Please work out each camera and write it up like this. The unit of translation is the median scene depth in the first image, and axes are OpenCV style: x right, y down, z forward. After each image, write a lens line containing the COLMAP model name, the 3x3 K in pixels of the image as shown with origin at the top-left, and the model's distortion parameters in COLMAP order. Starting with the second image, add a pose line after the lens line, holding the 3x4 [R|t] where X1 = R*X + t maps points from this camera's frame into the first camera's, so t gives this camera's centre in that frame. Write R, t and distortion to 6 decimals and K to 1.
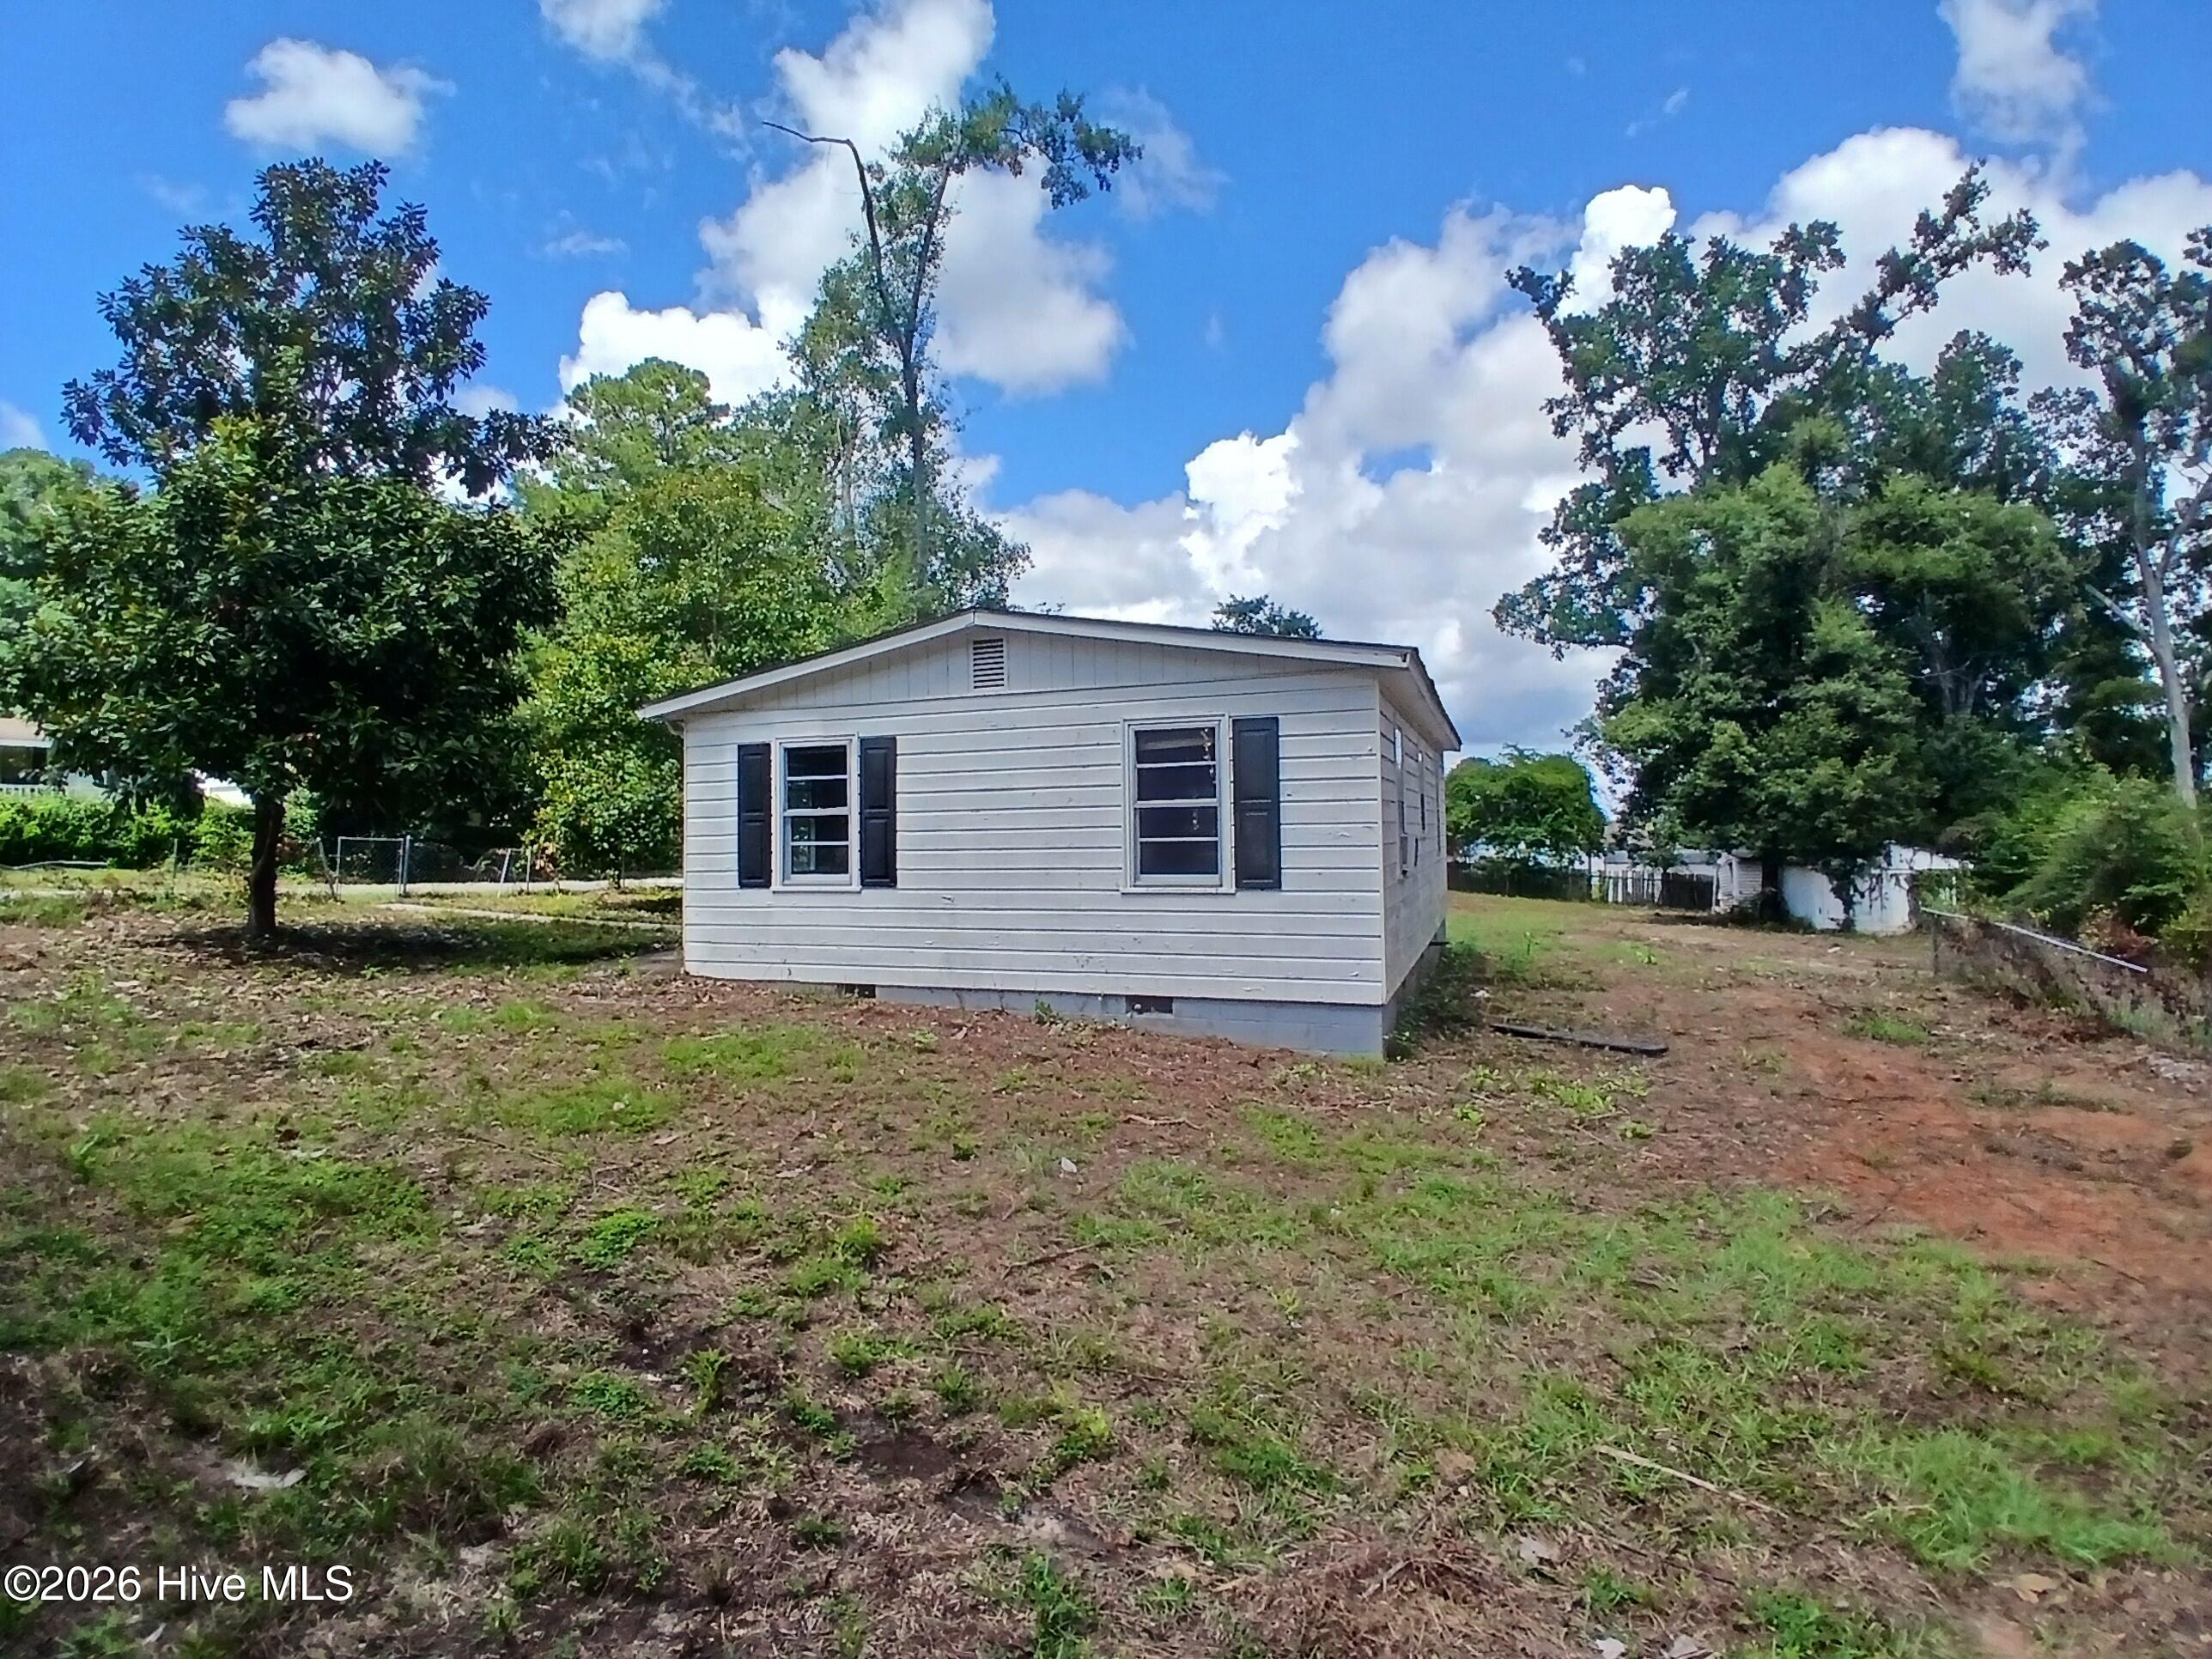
lens RADIAL K [[1105.6, 0, 1106.0], [0, 1105.6, 829.5], [0, 0, 1]] dist [-0.002009, -0.042404]
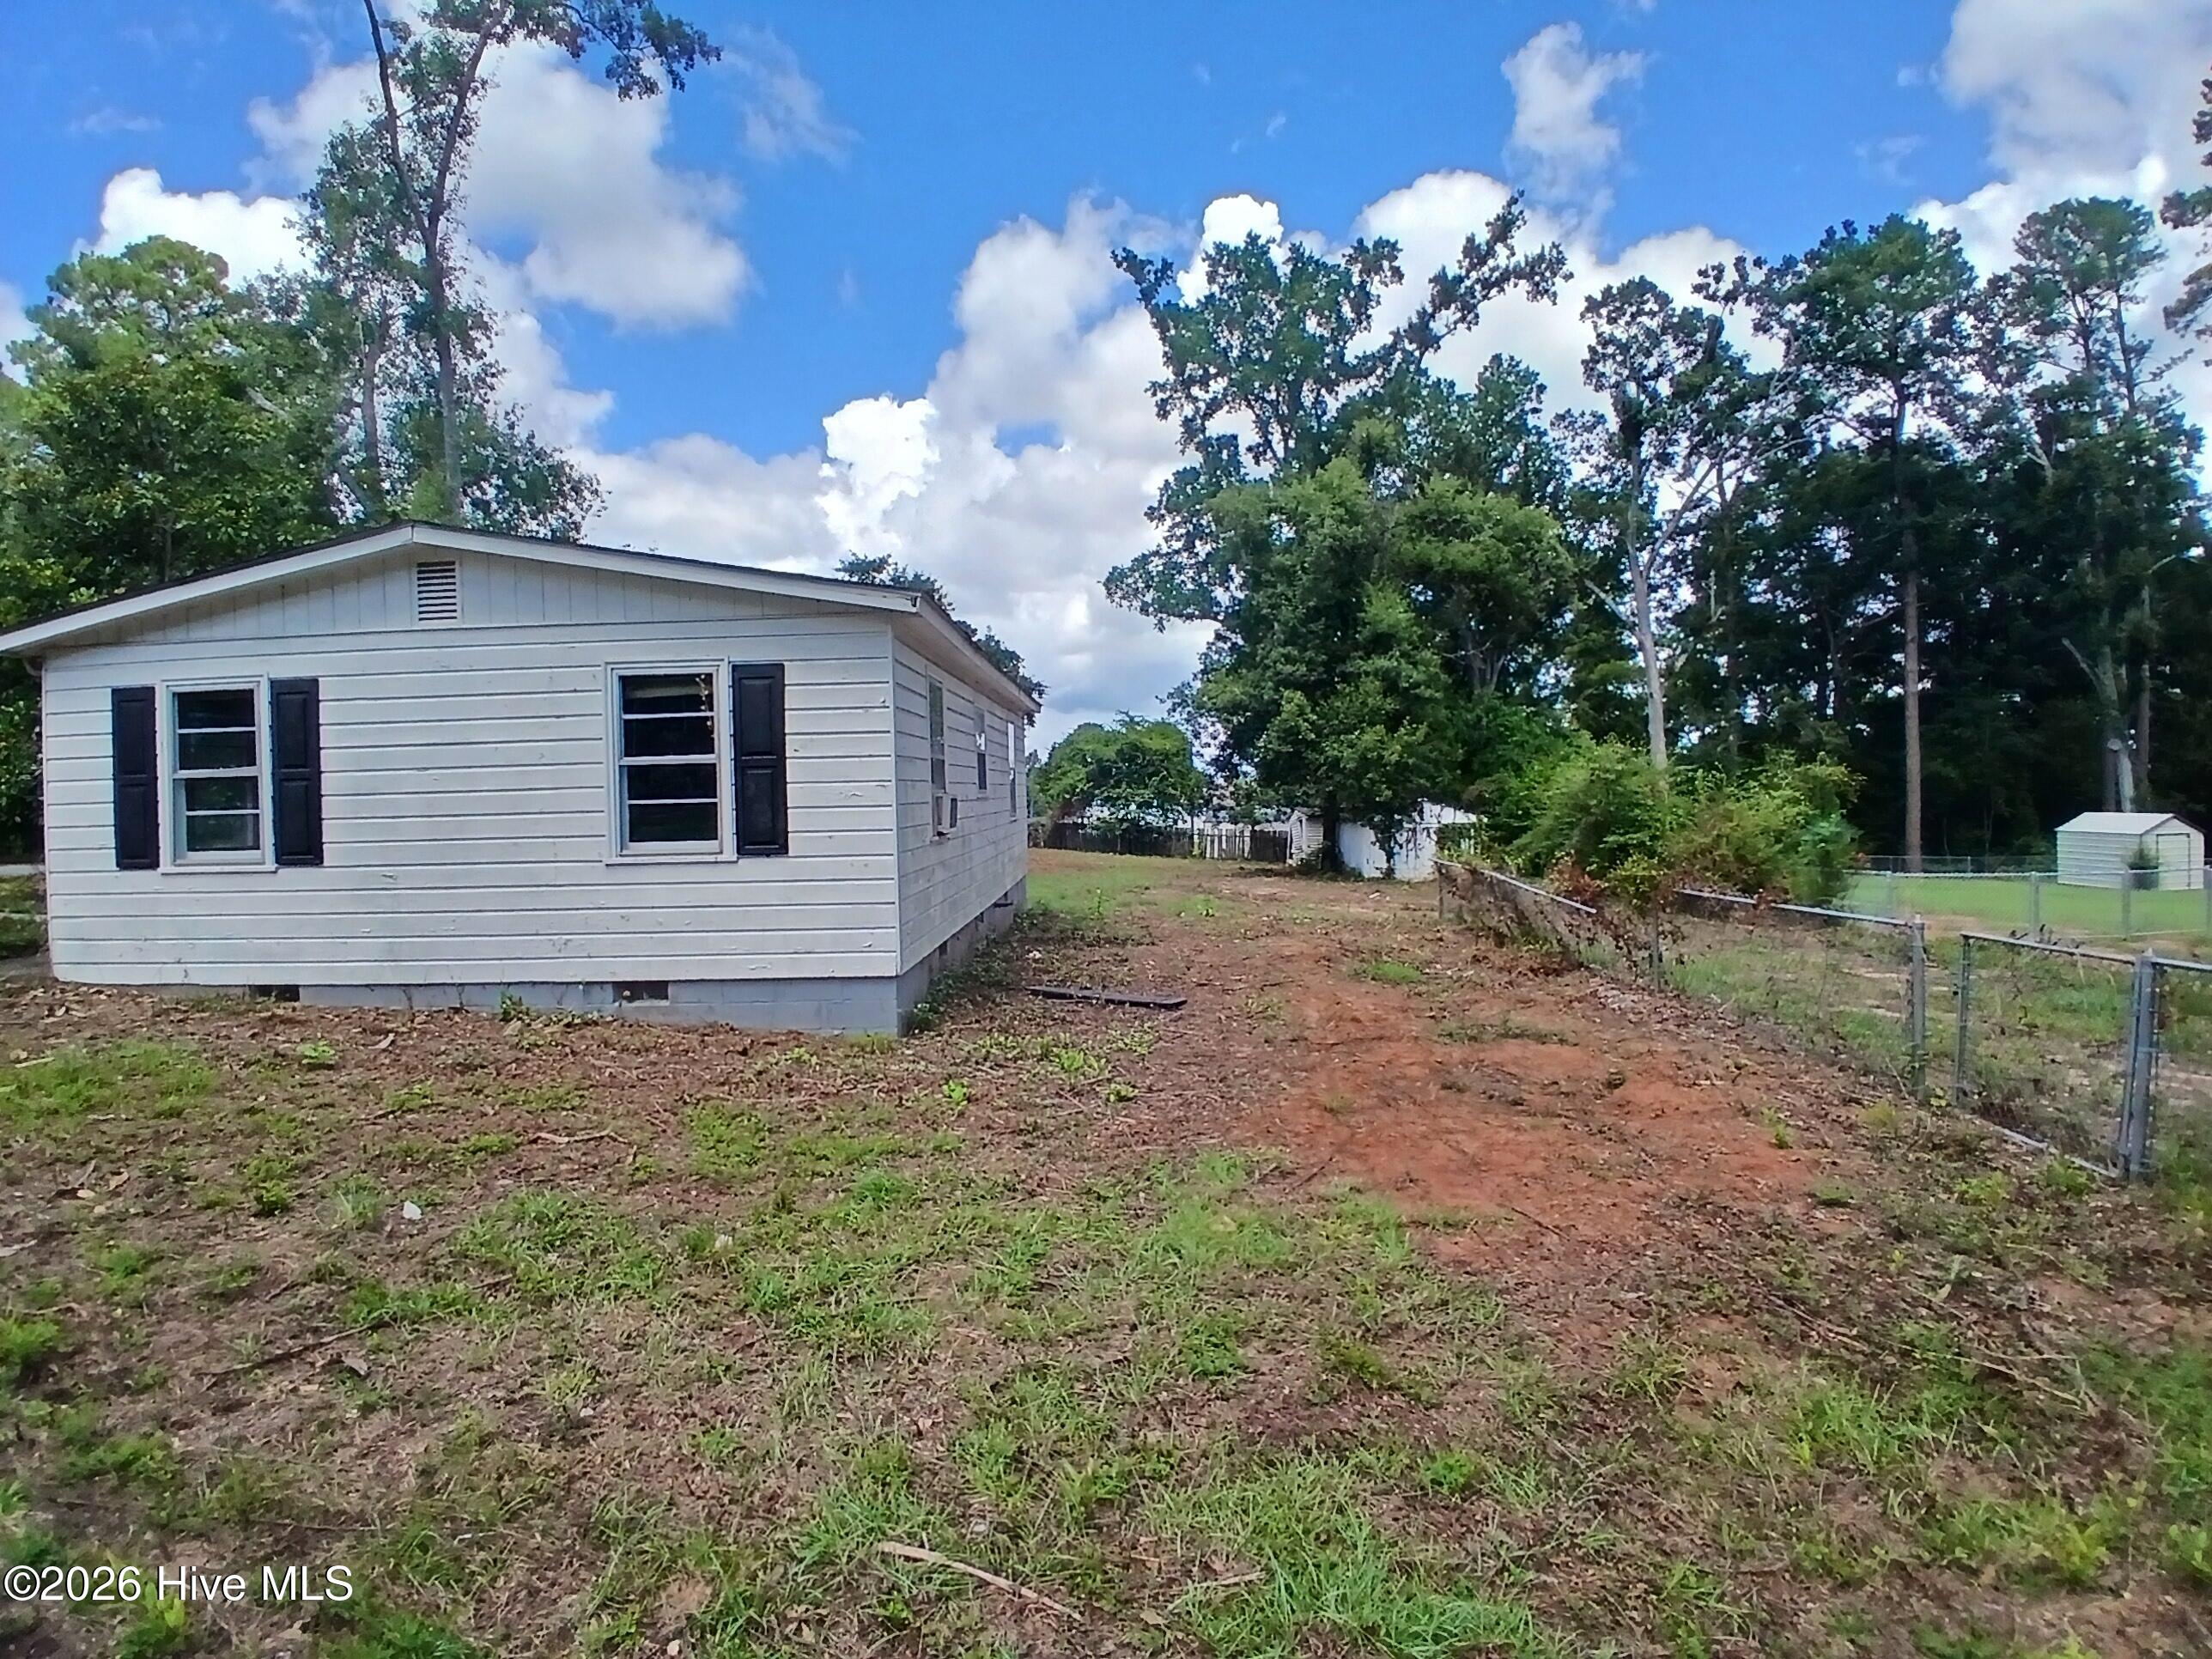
lens RADIAL K [[1087.5, 0, 1106.0], [0, 1087.5, 829.5], [0, 0, 1]] dist [-0.001029, -0.040786]
pose [[0.949435, -0.018052, 0.313445, 0.042039], [0.007945, 0.999407, 0.033492, 0.001830], [-0.313864, -0.029308, 0.949016, 0.024965]]
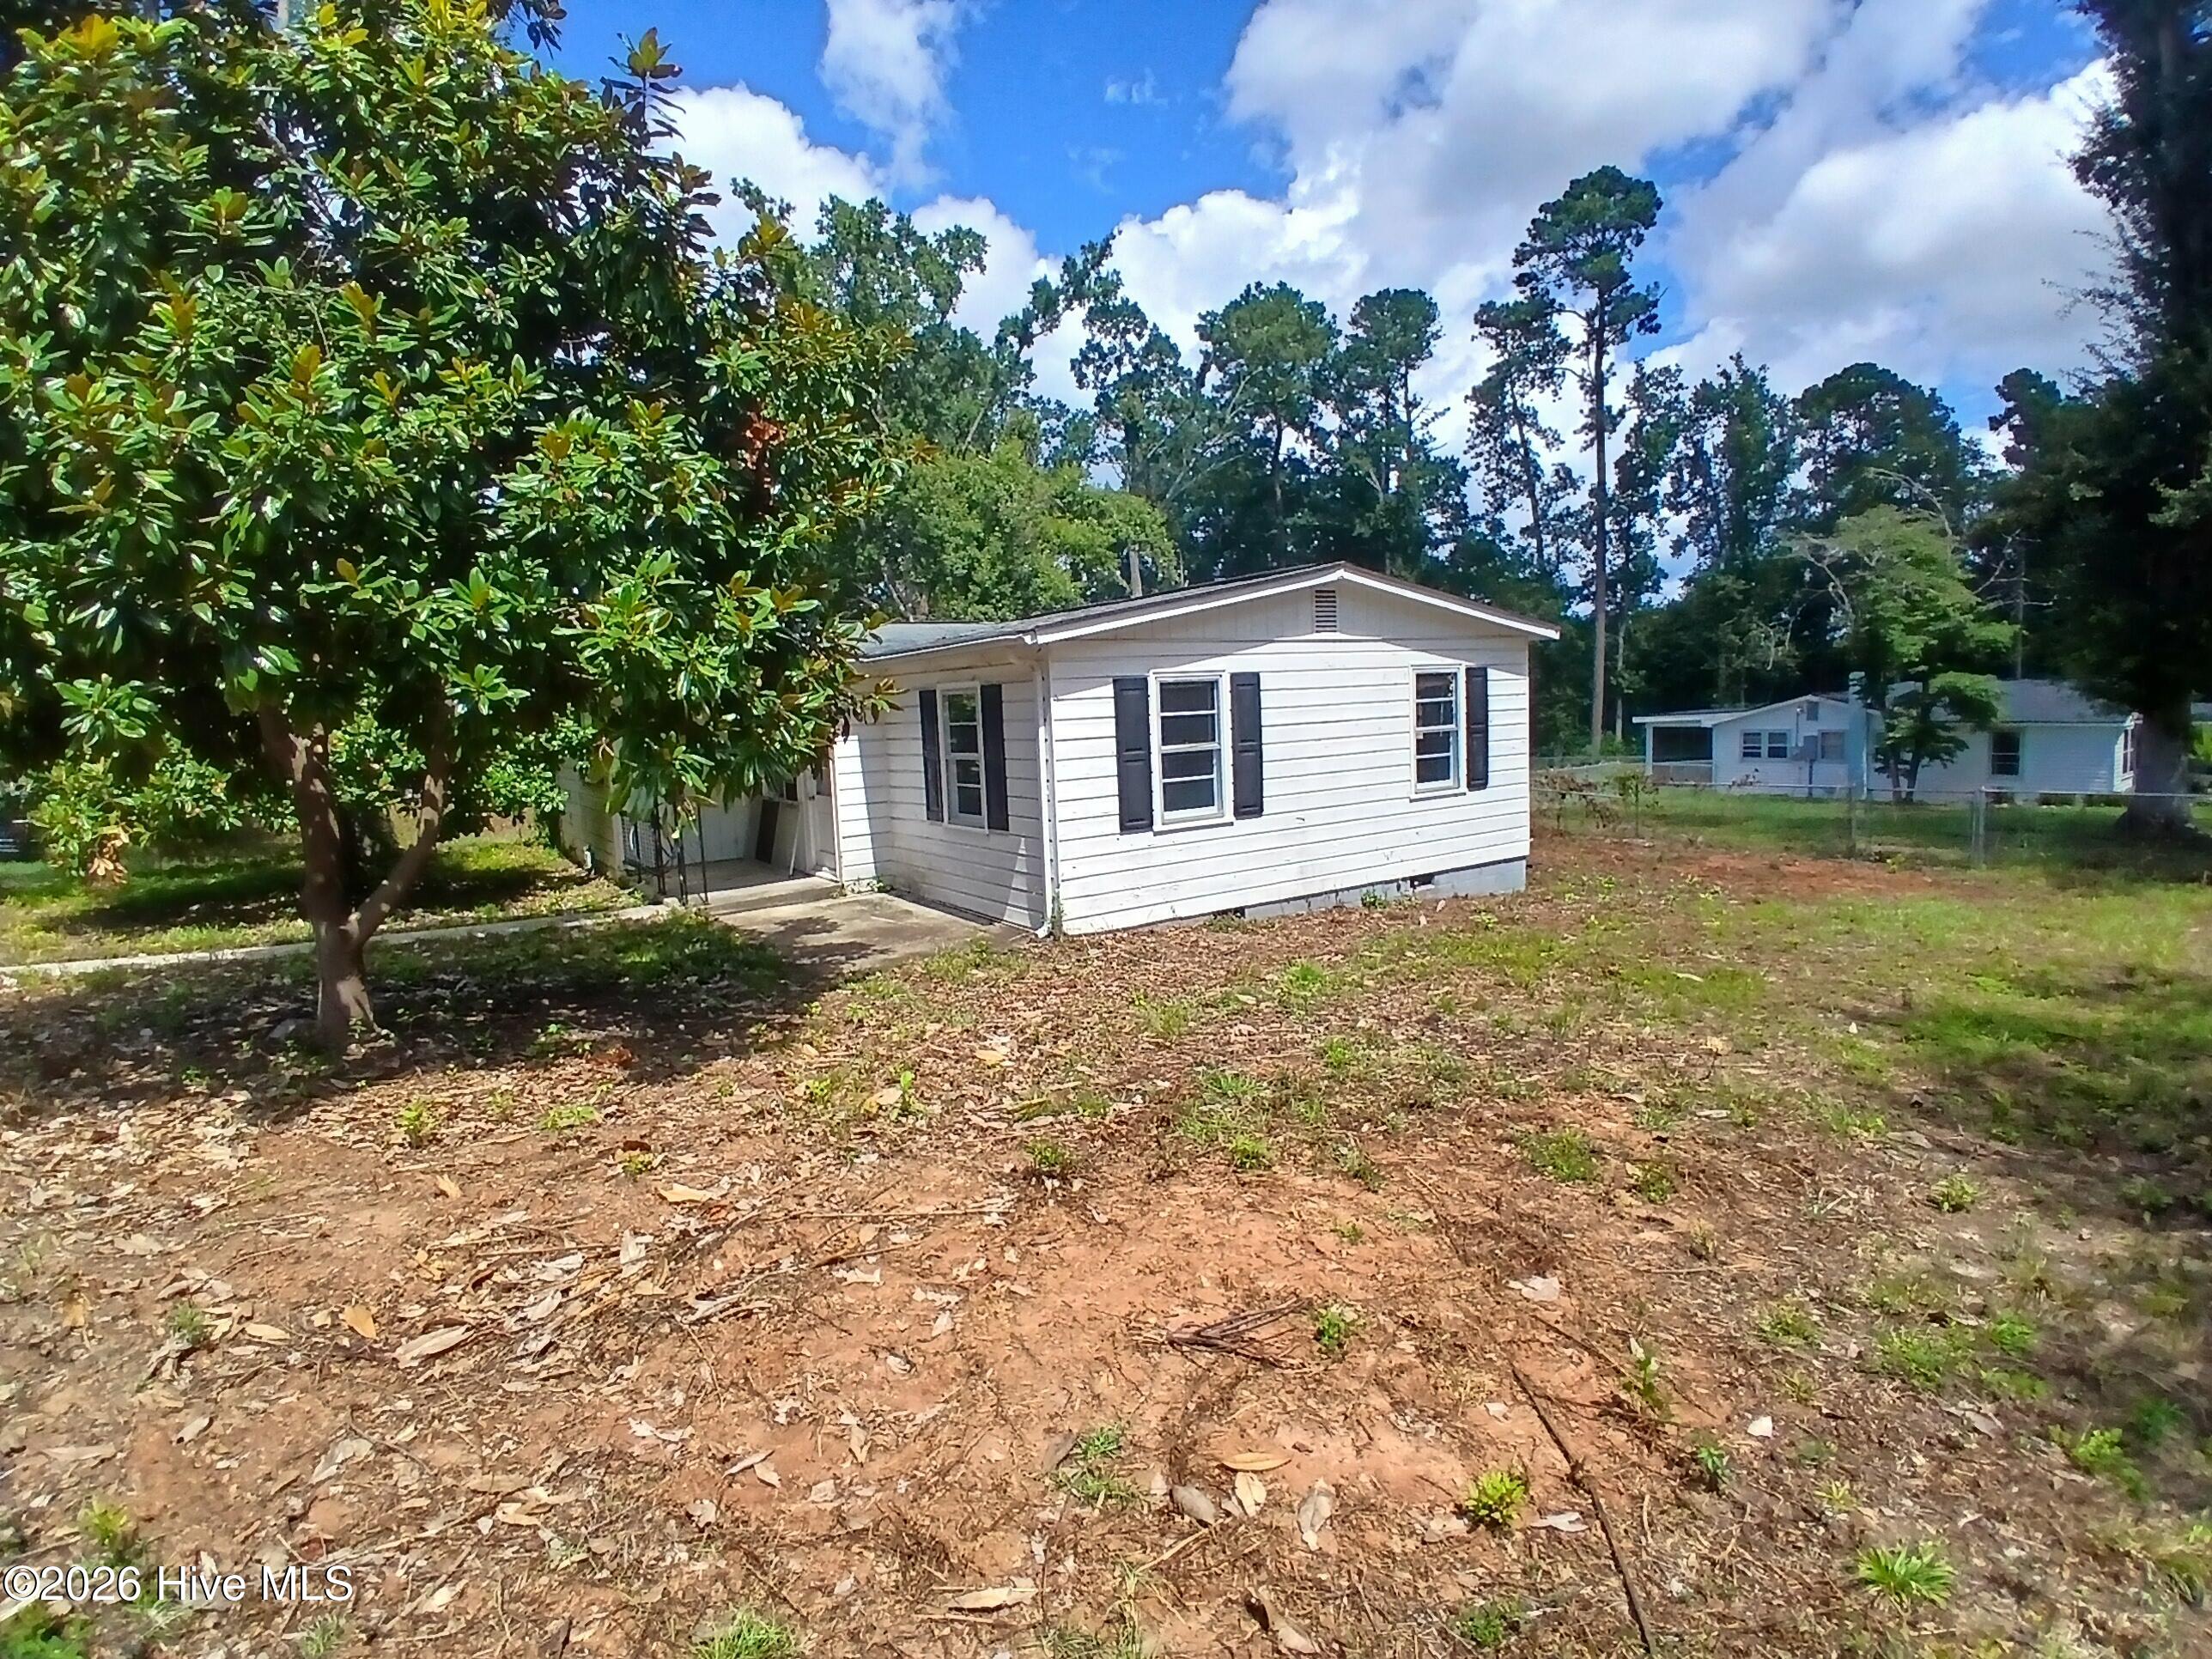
lens RADIAL K [[1105.6, 0, 1106.0], [0, 1105.6, 829.5], [0, 0, 1]] dist [-0.002009, -0.042404]
pose [[0.576256, -0.101637, 0.810925, -0.439115], [0.033494, 0.994340, 0.100824, -0.017607], [-0.816583, -0.030940, 0.576399, 0.189378]]
